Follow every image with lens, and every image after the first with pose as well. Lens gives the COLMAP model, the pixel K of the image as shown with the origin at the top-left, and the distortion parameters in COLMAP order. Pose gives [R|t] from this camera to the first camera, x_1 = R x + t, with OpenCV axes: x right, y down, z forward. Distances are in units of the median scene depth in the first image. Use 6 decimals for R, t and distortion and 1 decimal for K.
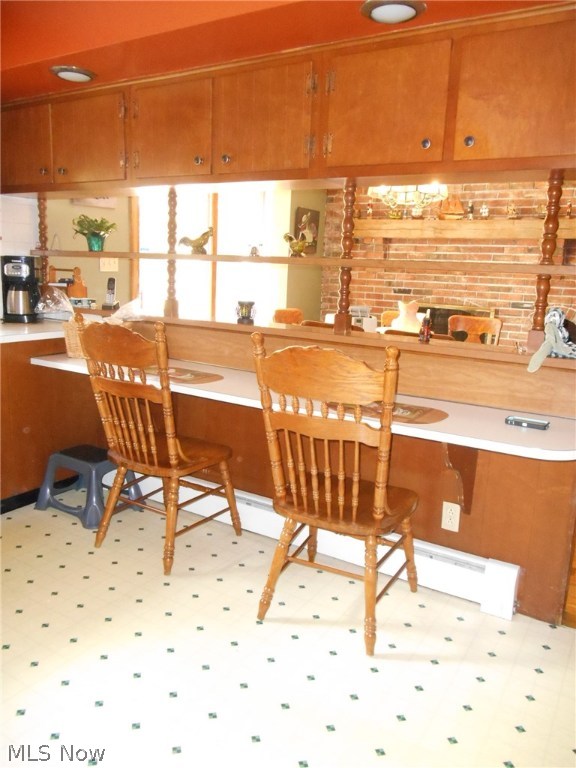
lens RADIAL K [[590.7, 0, 288.7], [0, 590.7, 383.1], [0, 0, 1]] dist [-0.009830, -0.000486]
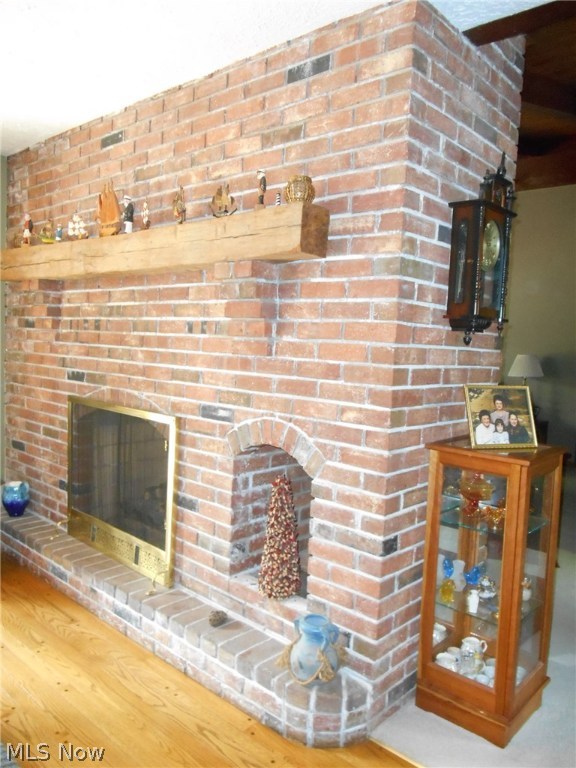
lens RADIAL K [[590.7, 0, 287.2], [0, 590.7, 385.6], [0, 0, 1]] dist [-0.009830, -0.000486]
pose [[0.982457, 0.021807, -0.185210, 0.521145], [-0.045954, 0.990824, -0.127103, -0.095092], [0.180739, 0.133385, 0.974444, 0.555836]]
